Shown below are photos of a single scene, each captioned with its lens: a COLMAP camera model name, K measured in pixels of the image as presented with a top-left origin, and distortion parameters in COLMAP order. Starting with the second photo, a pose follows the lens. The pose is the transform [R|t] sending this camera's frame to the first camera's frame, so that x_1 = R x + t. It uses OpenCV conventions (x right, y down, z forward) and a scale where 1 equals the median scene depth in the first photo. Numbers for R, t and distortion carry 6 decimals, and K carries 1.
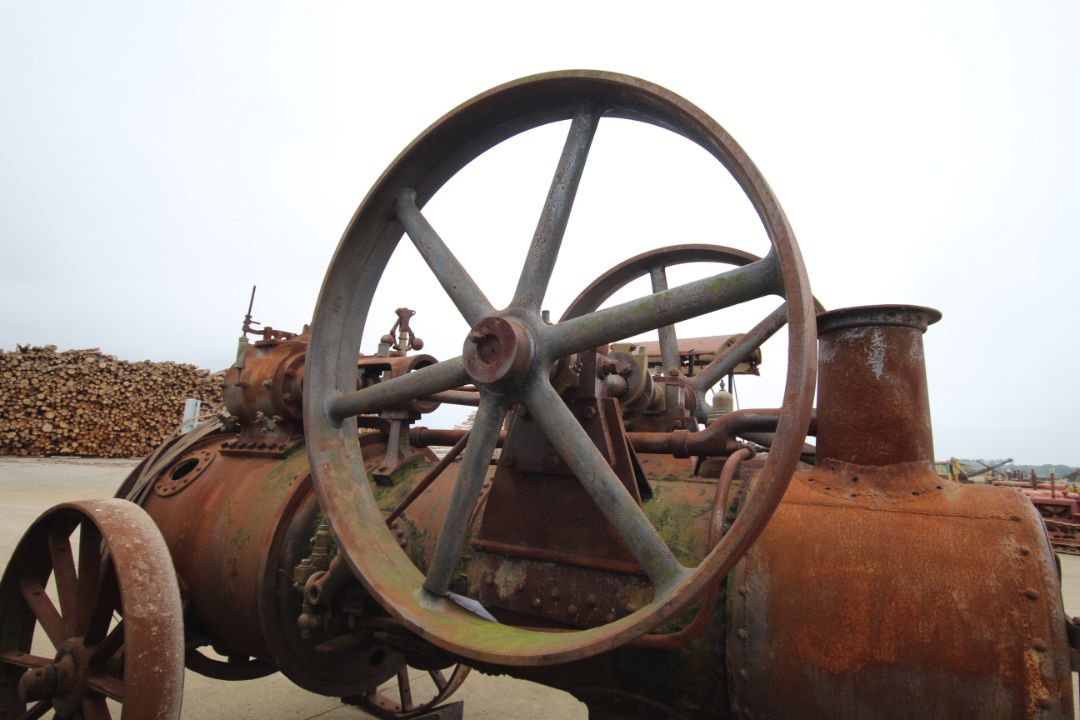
lens RADIAL K [[554.2, 0, 535.2], [0, 554.2, 358.7], [0, 0, 1]] dist [0.012036, -0.000743]
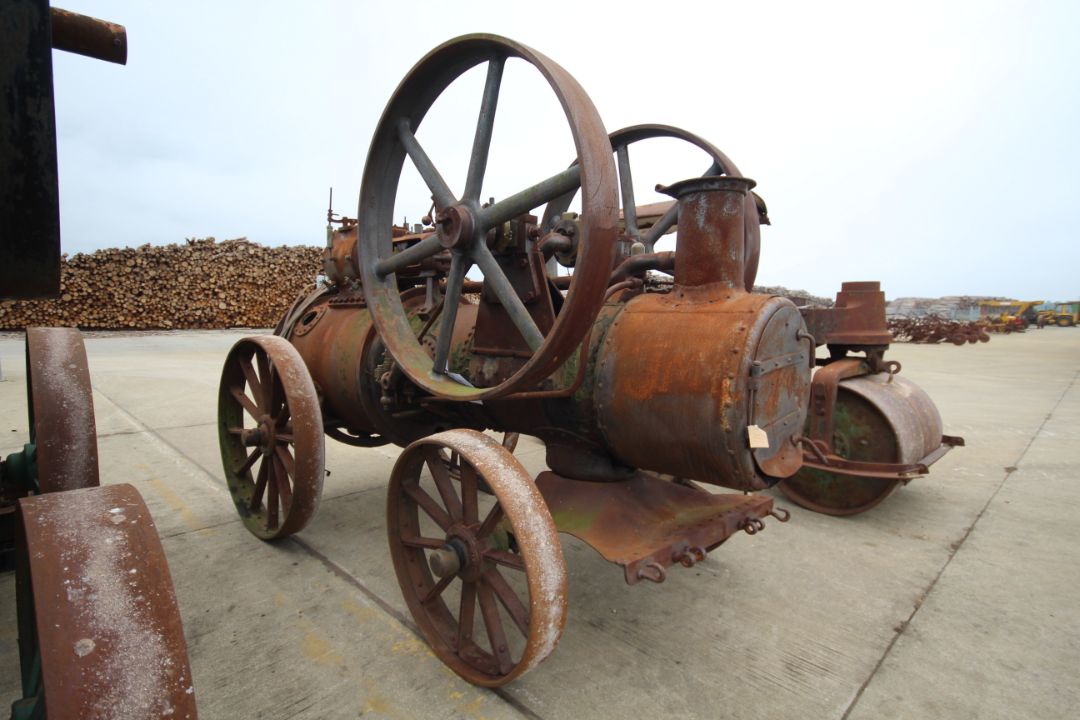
lens RADIAL K [[554.2, 0, 543.9], [0, 554.2, 356.6], [0, 0, 1]] dist [0.012036, -0.000743]
pose [[0.981025, -0.025287, -0.192225, 0.392619], [0.070045, 0.970719, 0.229778, -0.002094], [0.180786, -0.238882, 0.954071, -0.482955]]
